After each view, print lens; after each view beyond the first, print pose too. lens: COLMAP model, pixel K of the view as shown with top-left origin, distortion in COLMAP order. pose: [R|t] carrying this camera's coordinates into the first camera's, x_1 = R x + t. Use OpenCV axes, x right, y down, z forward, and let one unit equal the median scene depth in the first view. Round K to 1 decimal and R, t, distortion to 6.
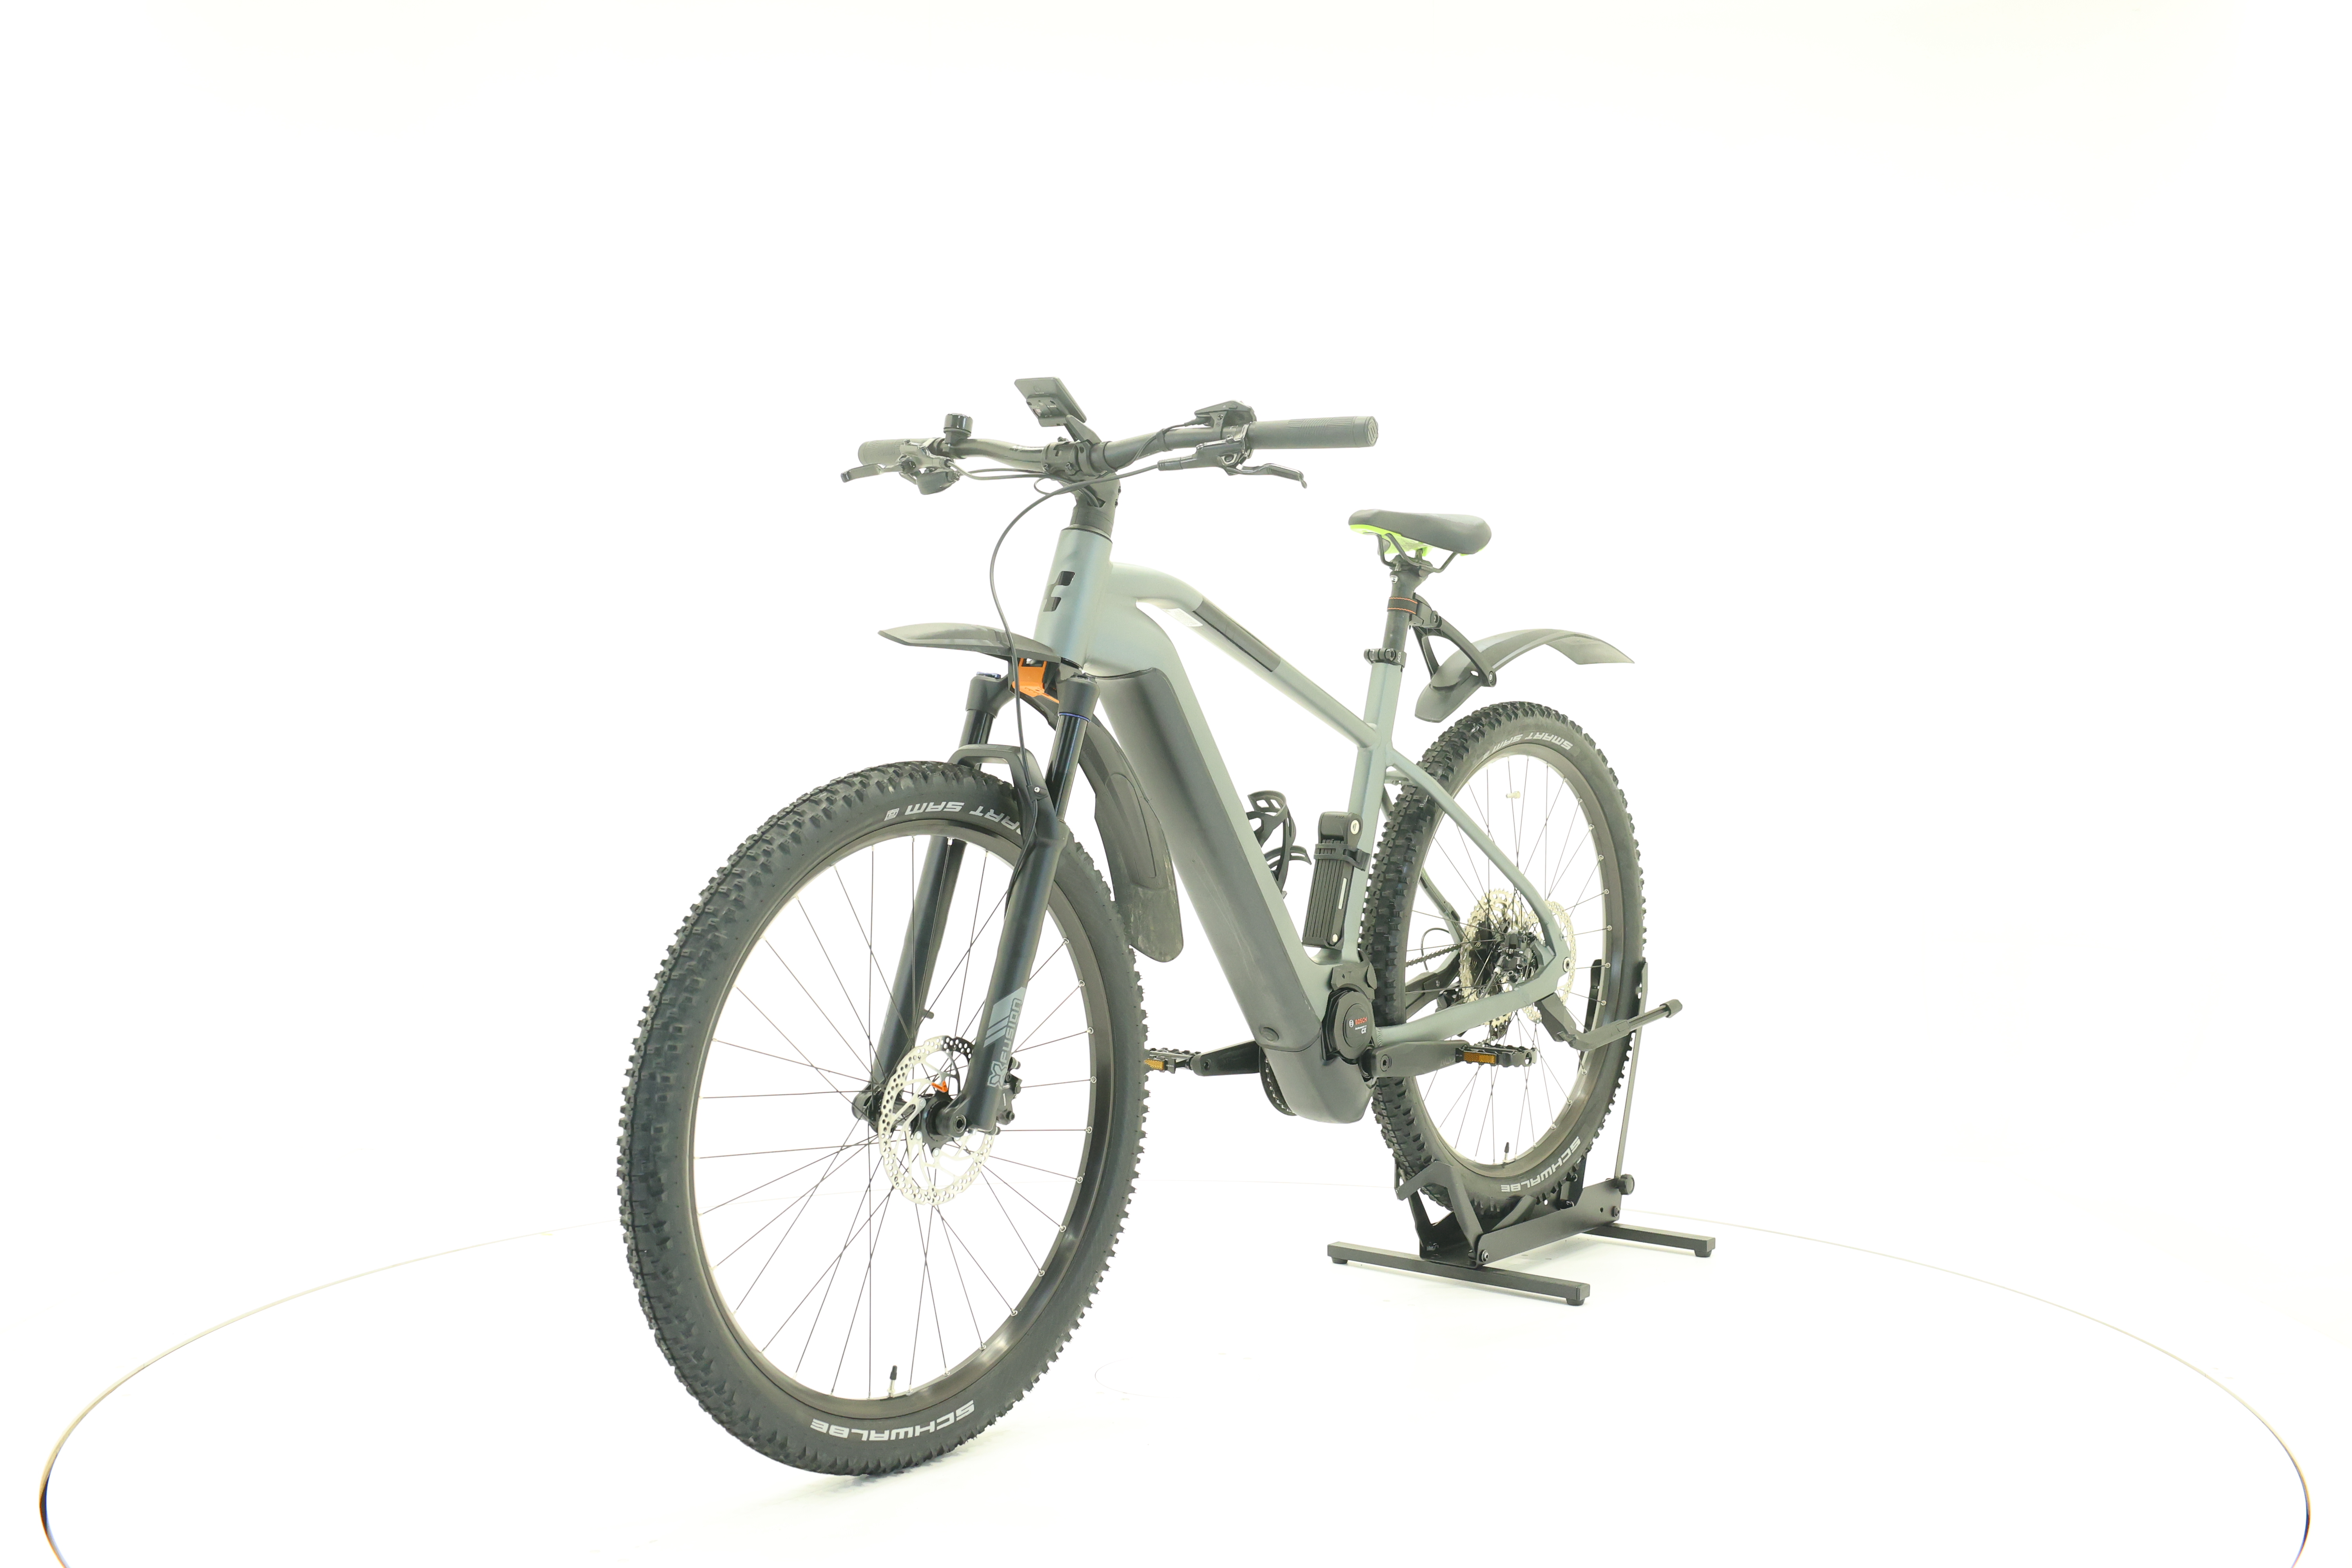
lens RADIAL K [[2452.7, 0, 1173.2], [0, 2452.7, 785.0], [0, 0, 1]] dist [-0.005560, 0.000000]
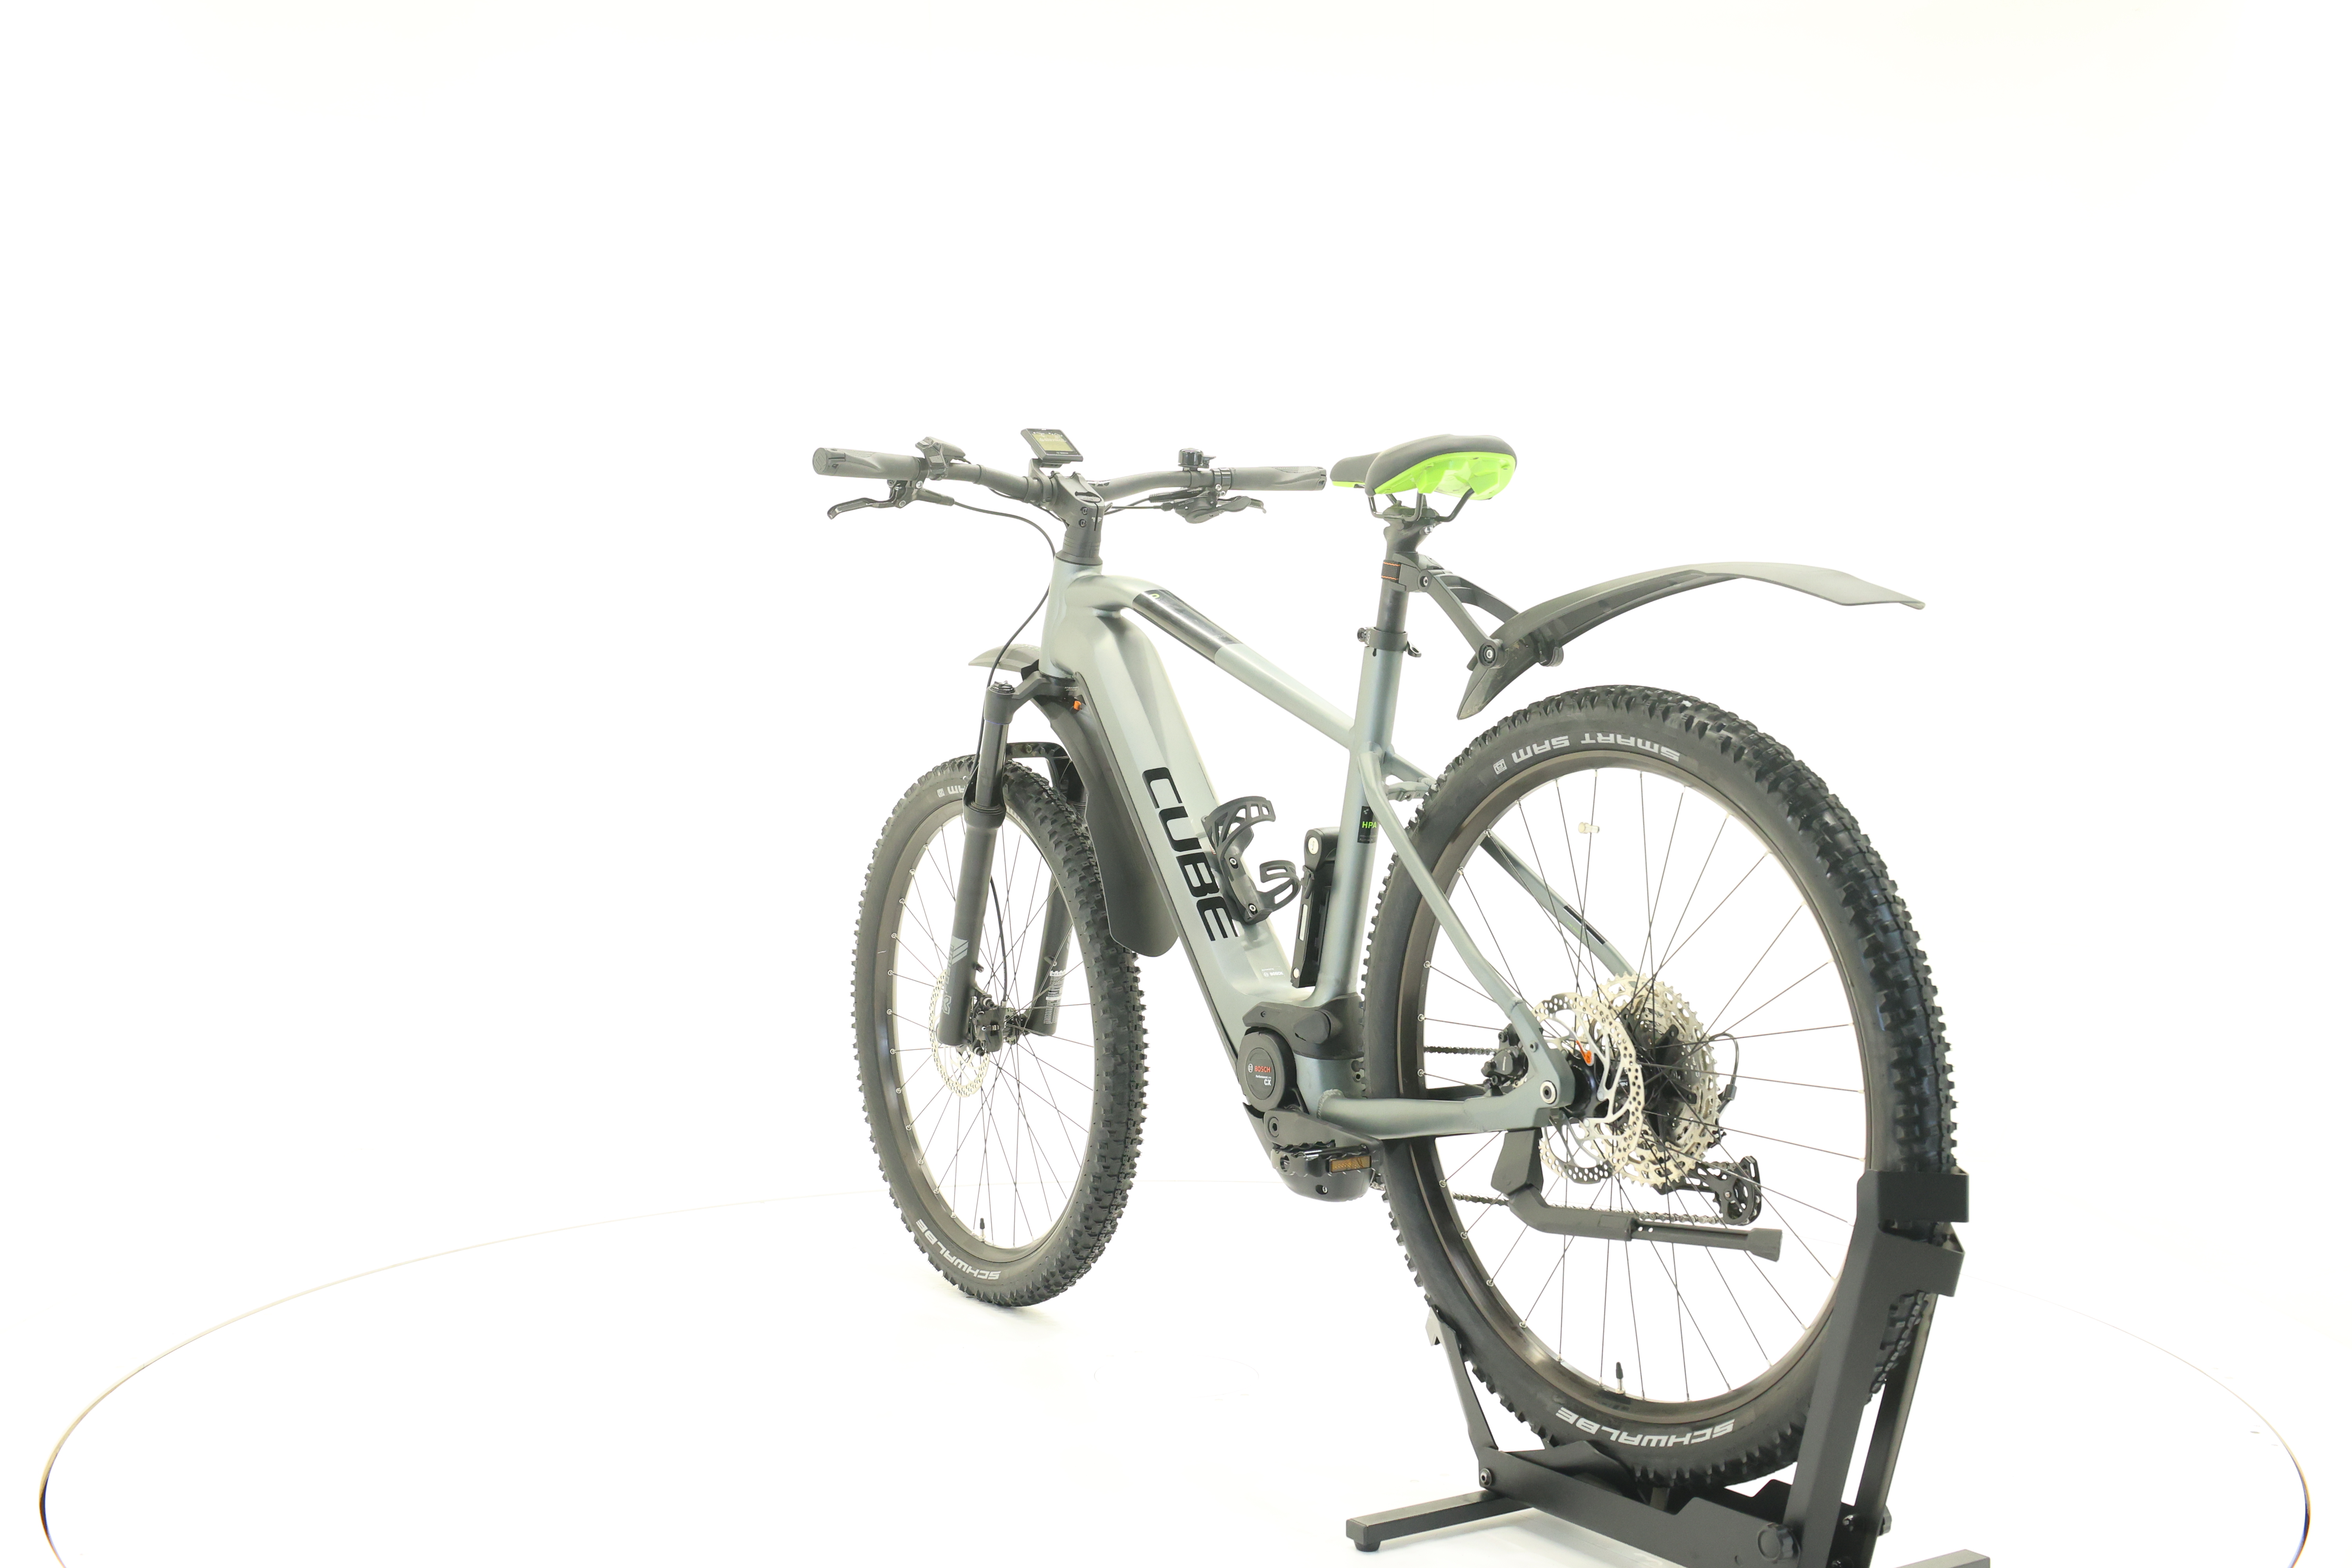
lens RADIAL K [[2452.7, 0, 1175.3], [0, 2452.7, 764.9], [0, 0, 1]] dist [-0.005560, 0.000000]
pose [[-0.312591, 0.008932, -0.949846, 1.012272], [-0.025676, 0.999511, 0.017849, -0.027583], [0.949541, 0.029968, -0.312209, 1.391562]]
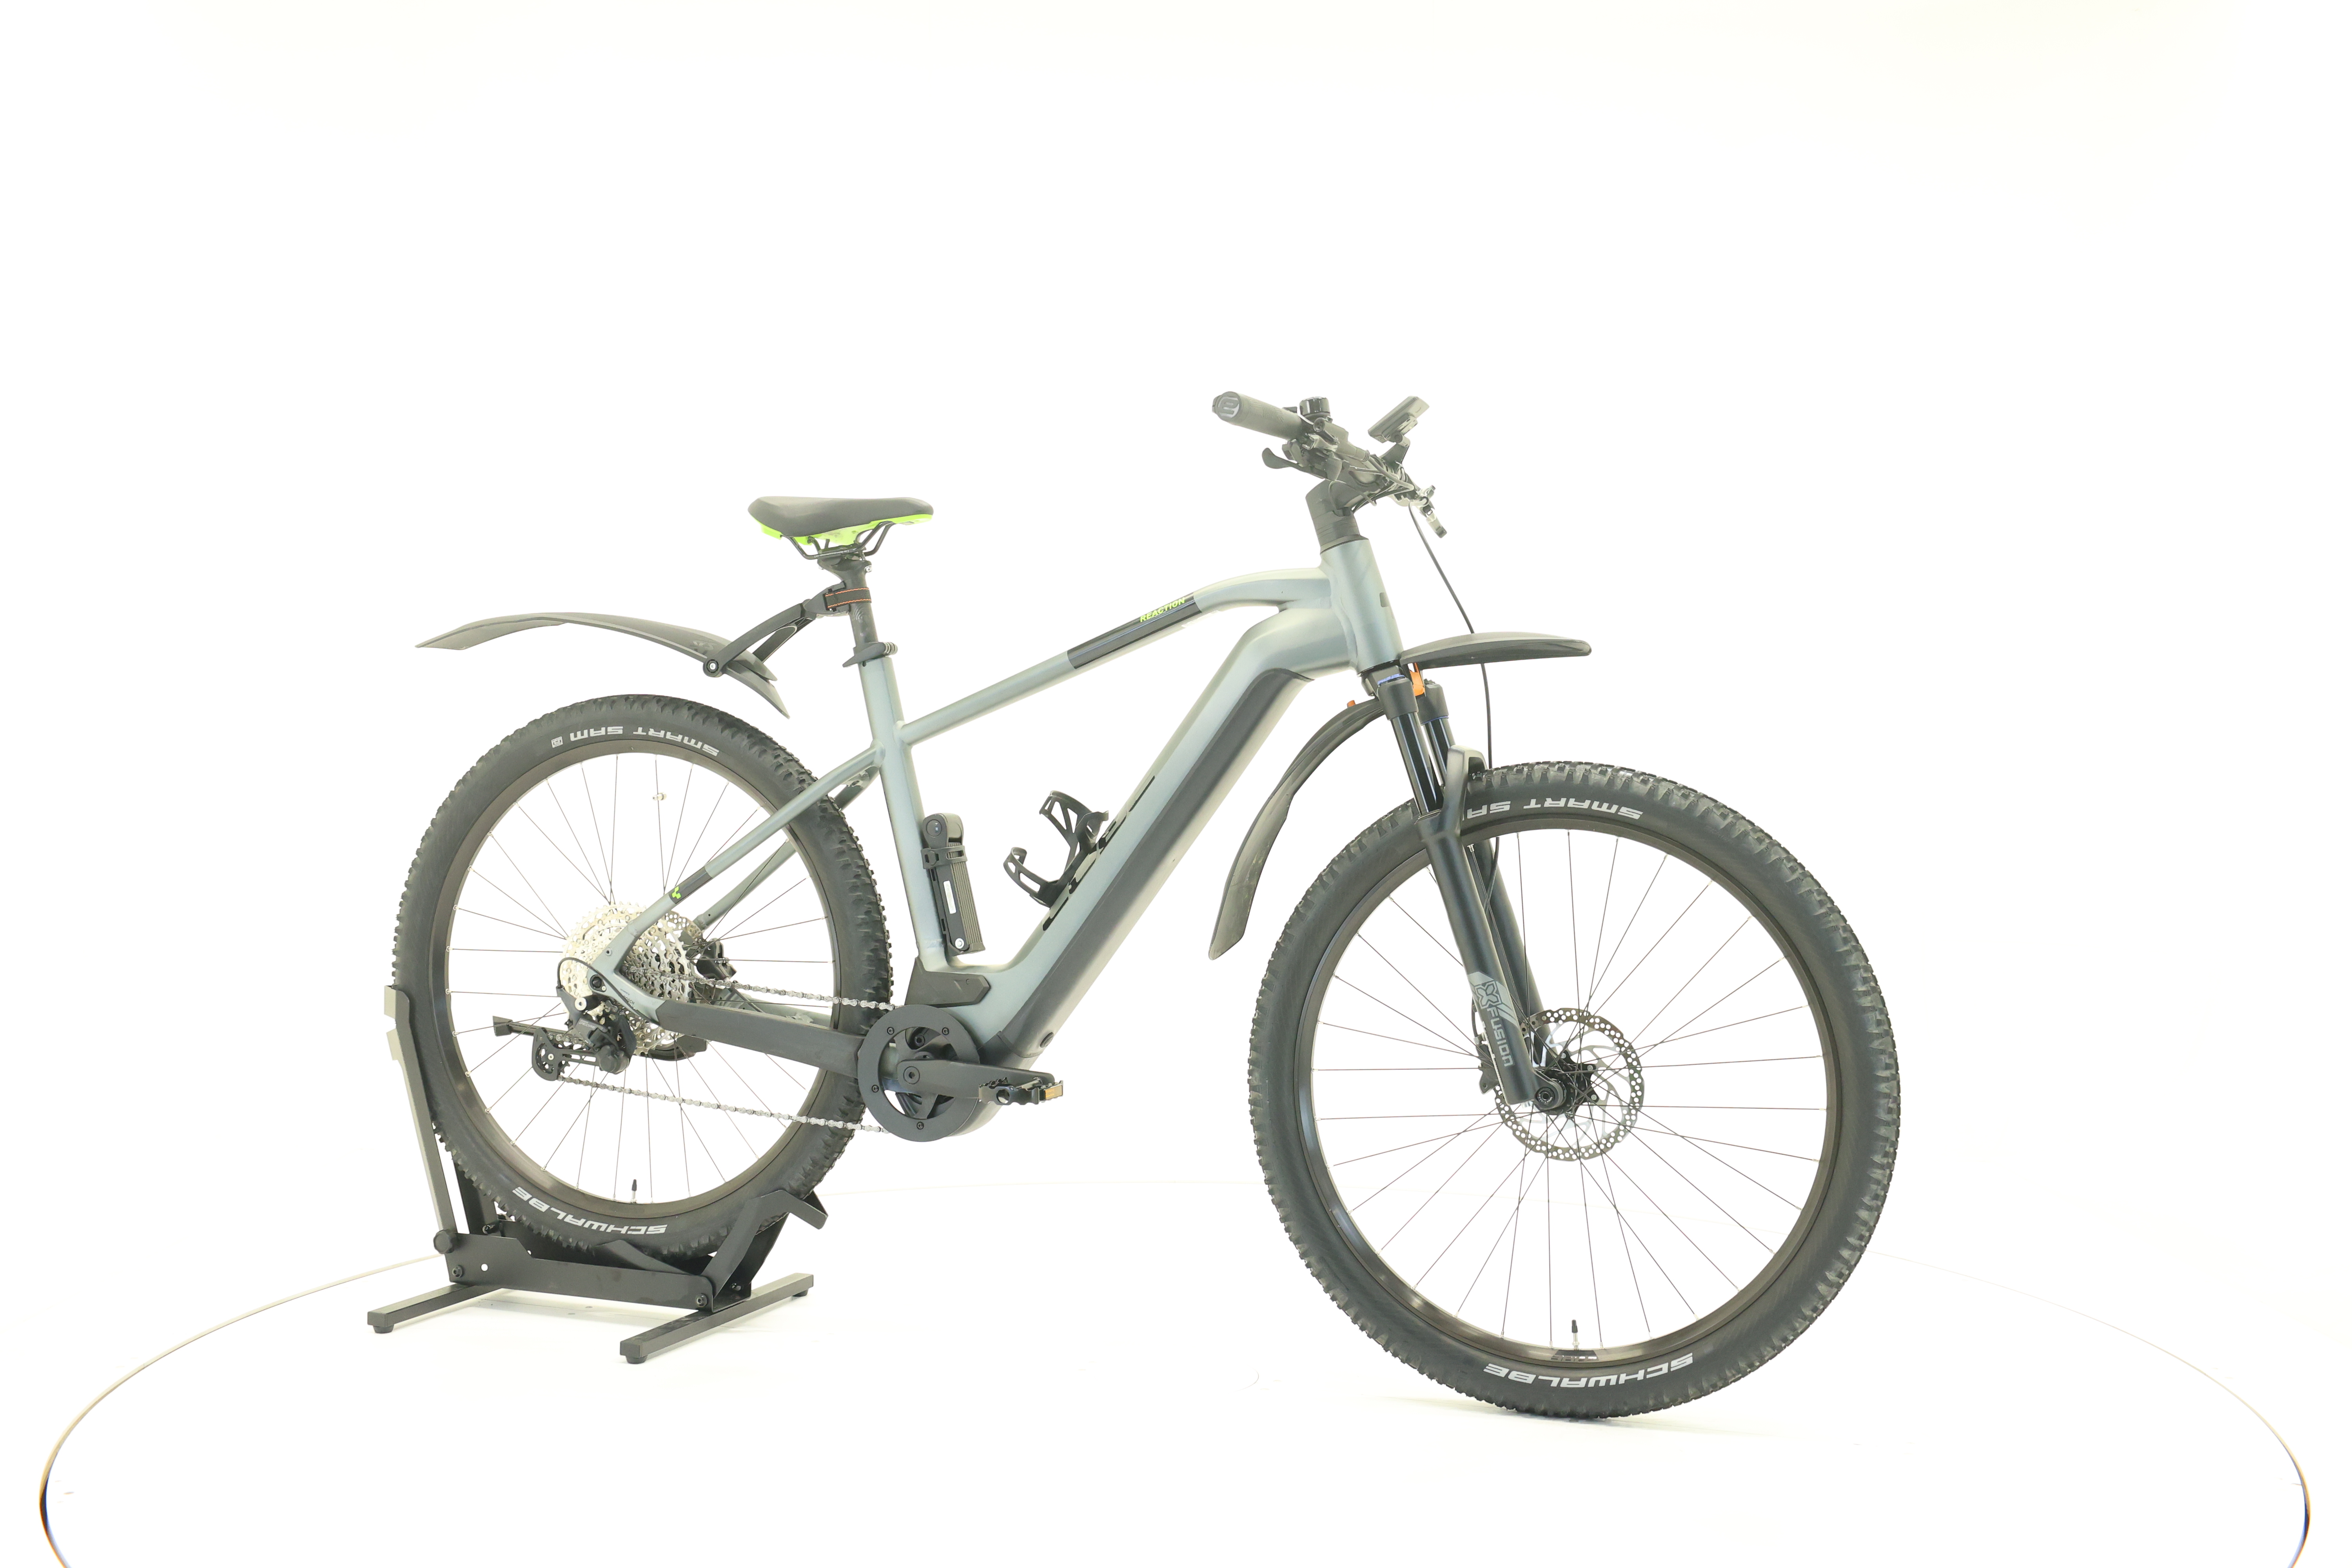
lens RADIAL K [[2452.7, 0, 1176.0], [0, 2452.7, 787.5], [0, 0, 1]] dist [-0.005560, 0.000000]
pose [[-0.308056, -0.026245, 0.951006, -1.007596], [0.014872, 0.999364, 0.032397, -0.033348], [-0.951252, 0.024124, -0.307470, 1.389899]]
